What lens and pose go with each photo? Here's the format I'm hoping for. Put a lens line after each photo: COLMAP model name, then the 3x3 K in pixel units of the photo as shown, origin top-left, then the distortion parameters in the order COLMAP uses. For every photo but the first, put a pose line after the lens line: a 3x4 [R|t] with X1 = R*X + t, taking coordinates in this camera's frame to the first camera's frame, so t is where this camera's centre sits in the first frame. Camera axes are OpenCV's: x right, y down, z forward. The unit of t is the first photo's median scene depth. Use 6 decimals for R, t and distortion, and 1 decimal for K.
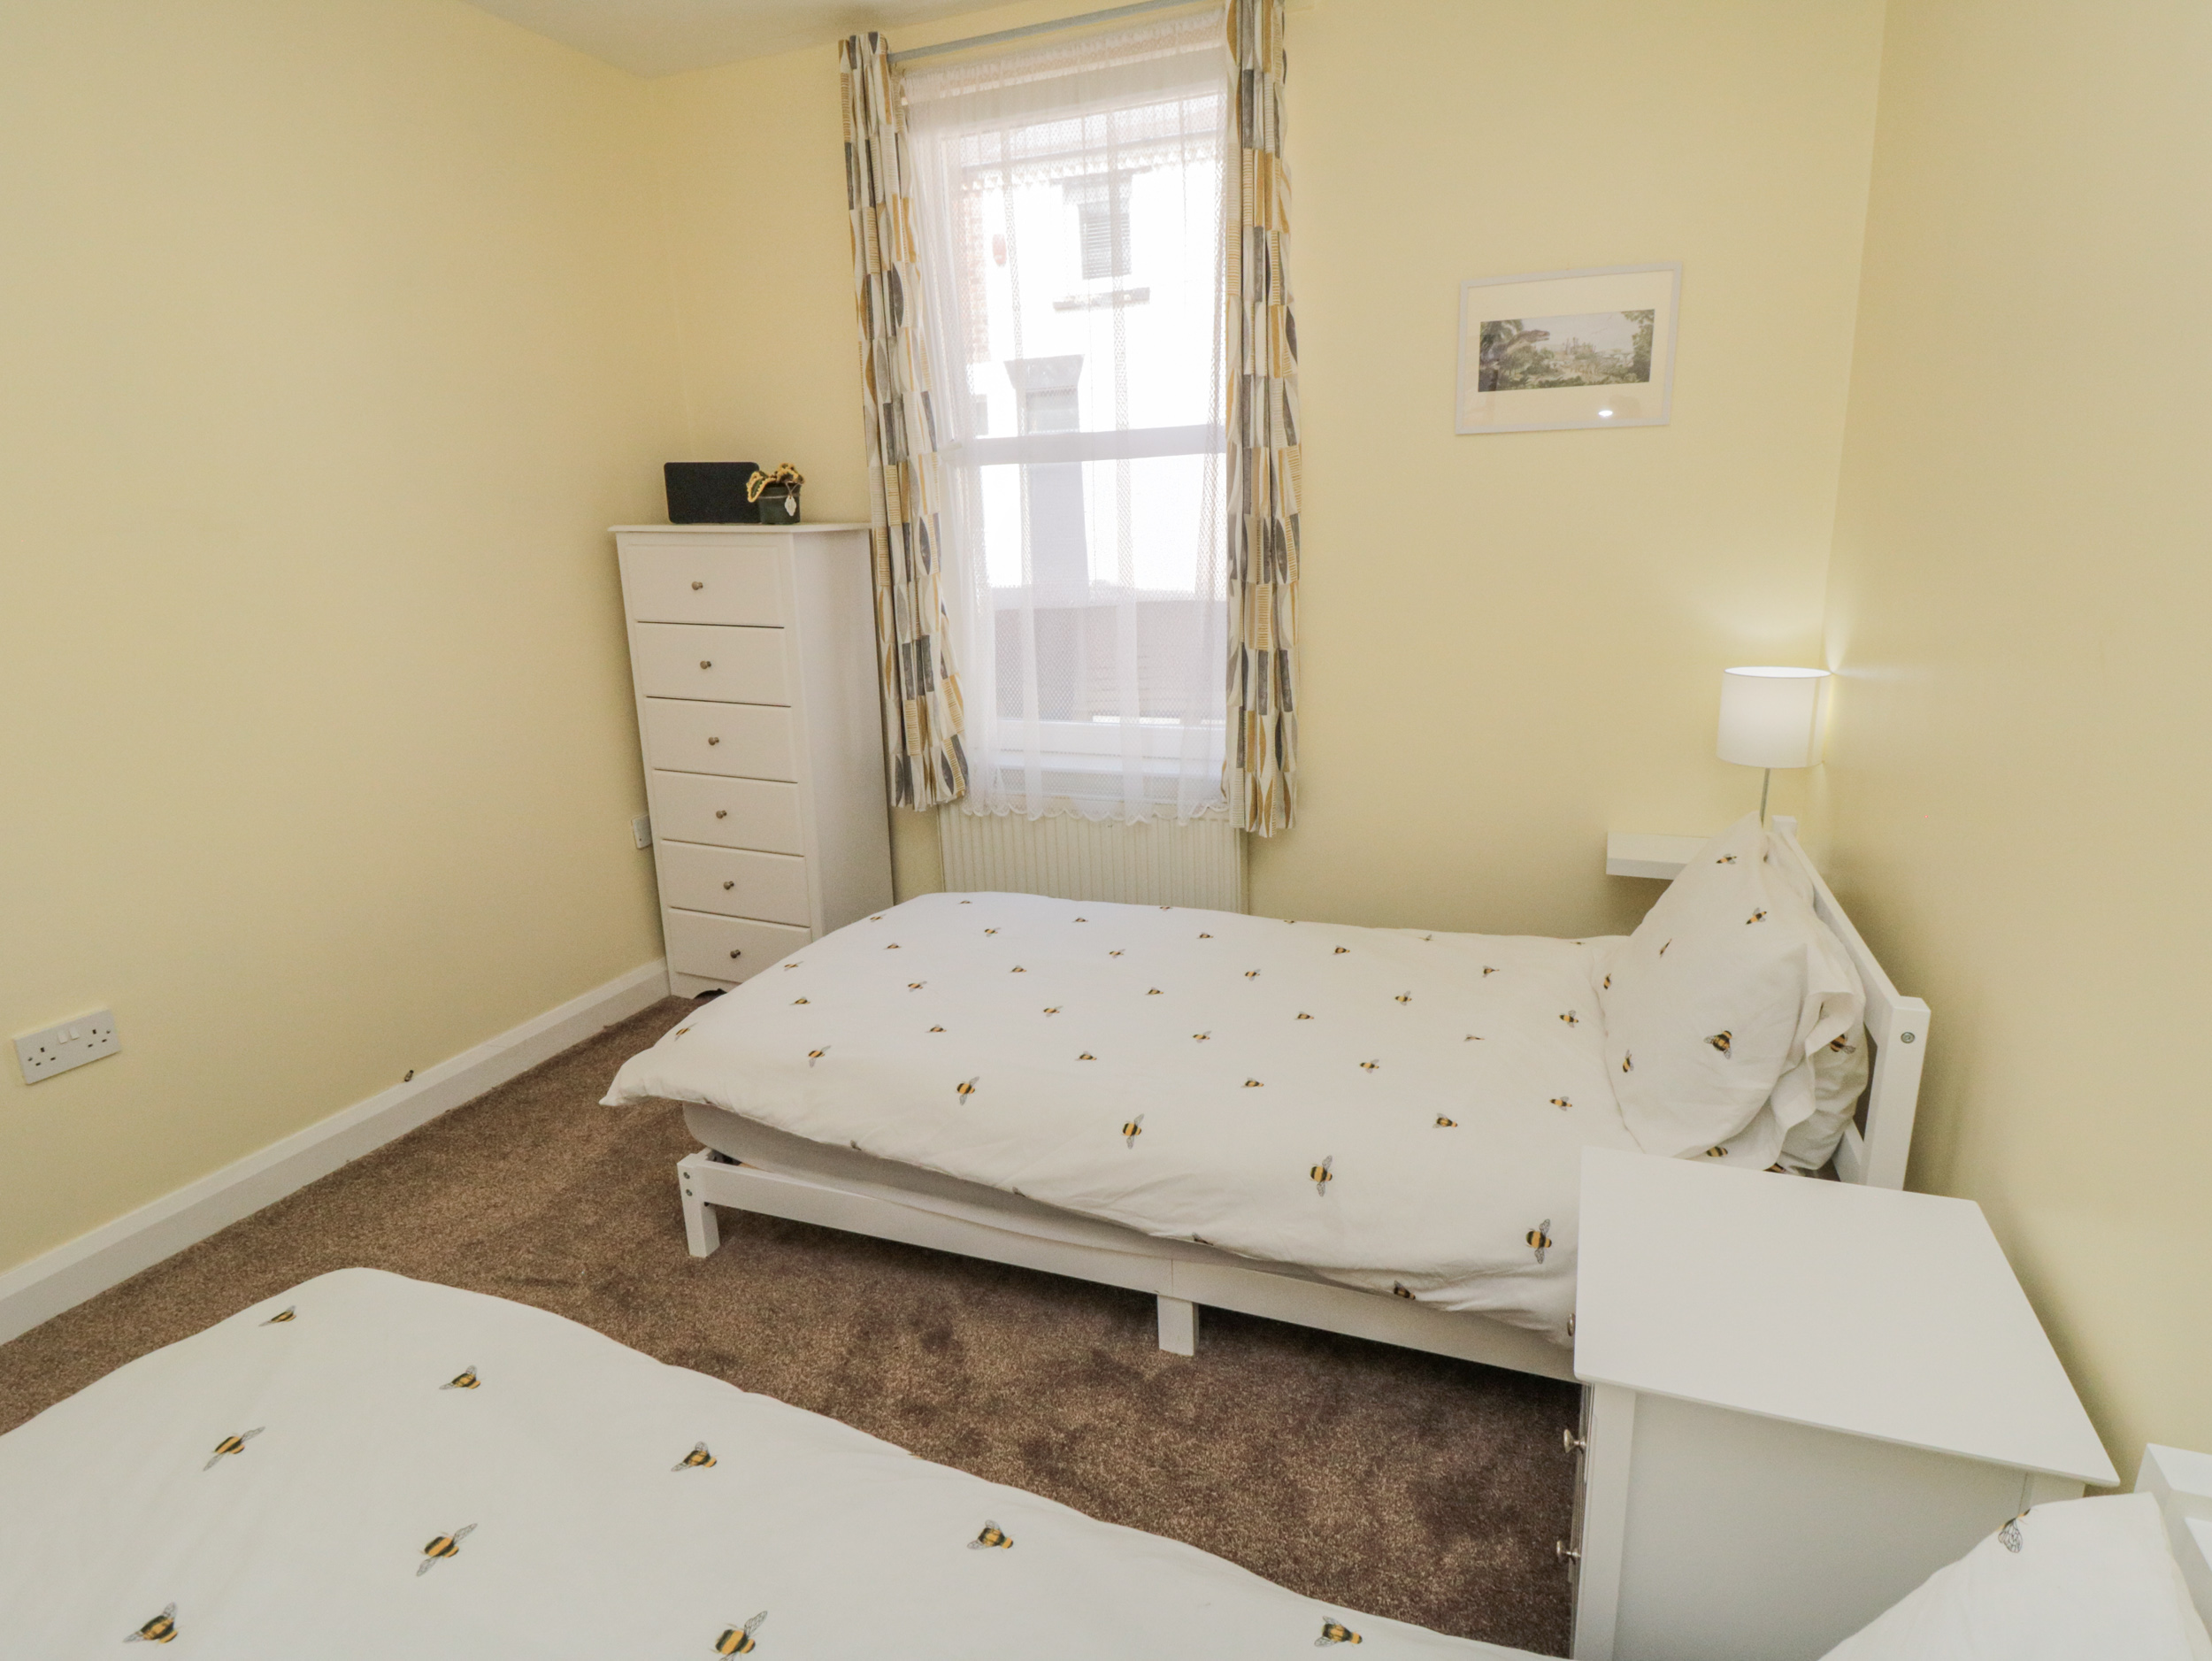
lens RADIAL K [[1146.2, 0, 1156.9], [0, 1146.2, 800.3], [0, 0, 1]] dist [0.003118, -0.016085]
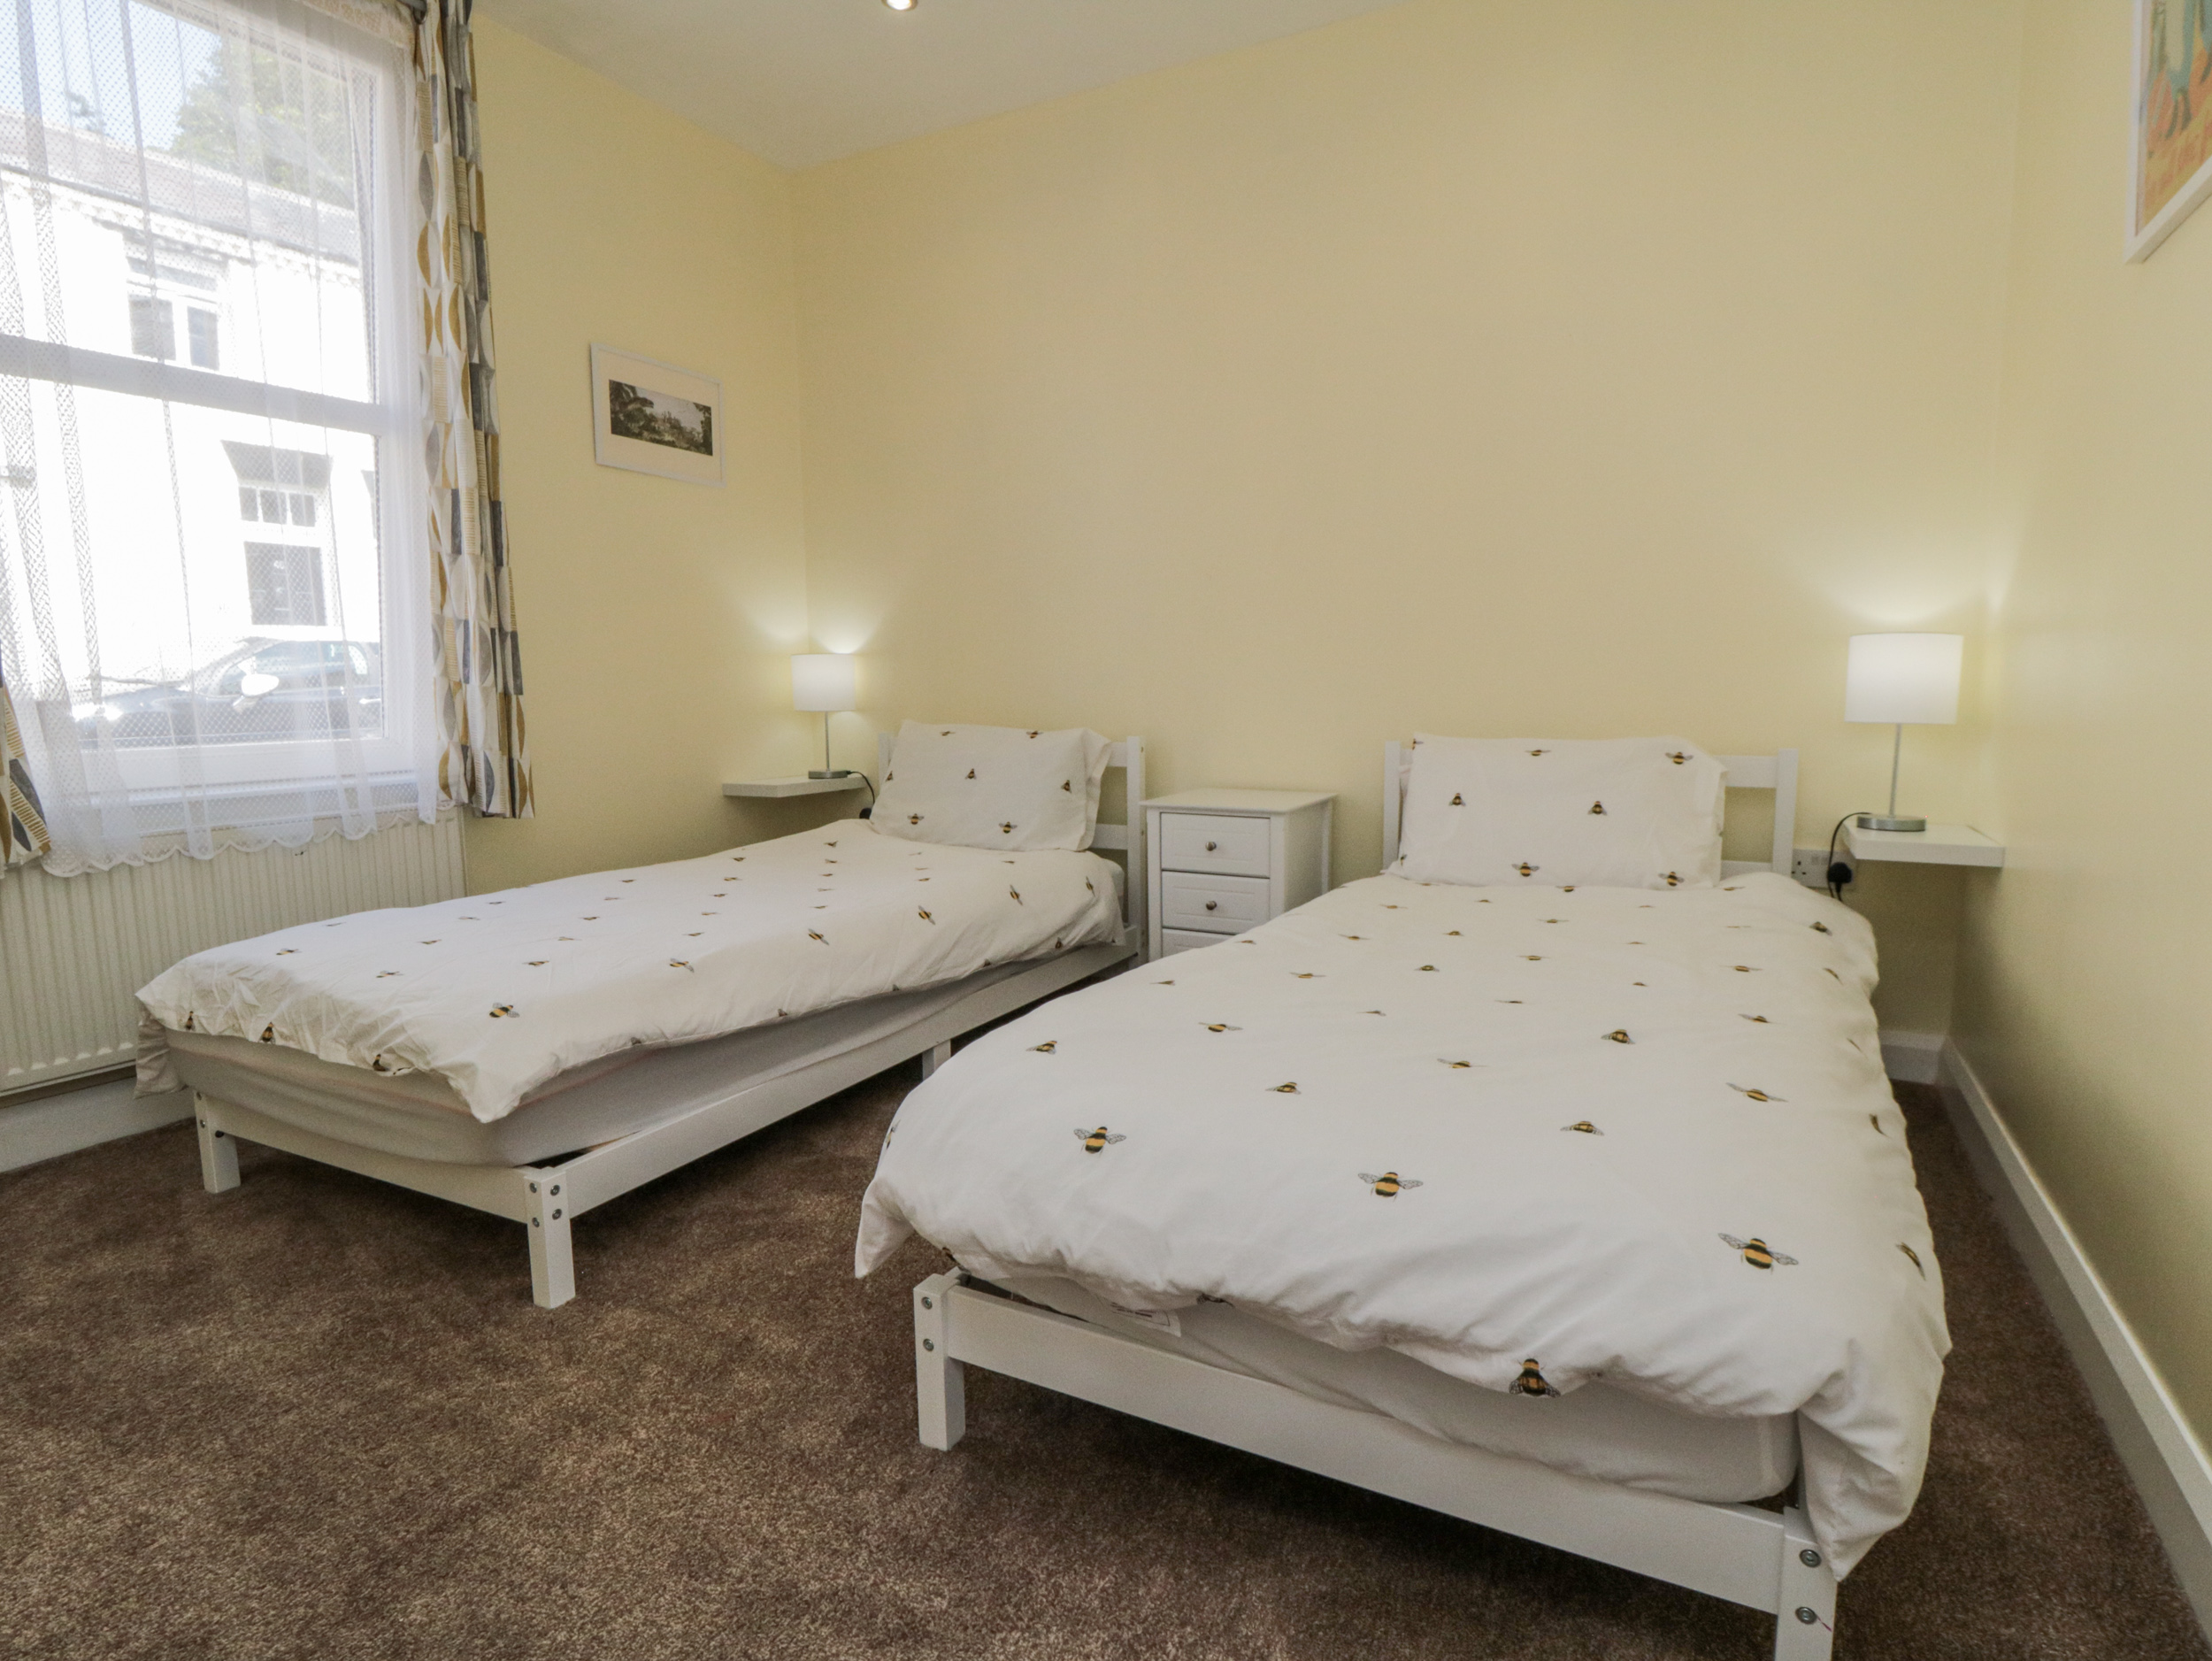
lens RADIAL K [[1146.2, 0, 1156.9], [0, 1146.2, 800.3], [0, 0, 1]] dist [0.003118, -0.016085]
pose [[0.107784, -0.073047, 0.991487, -0.936473], [0.242016, 0.969224, 0.045097, 0.116163], [-0.964267, 0.235095, 0.122145, 0.388255]]
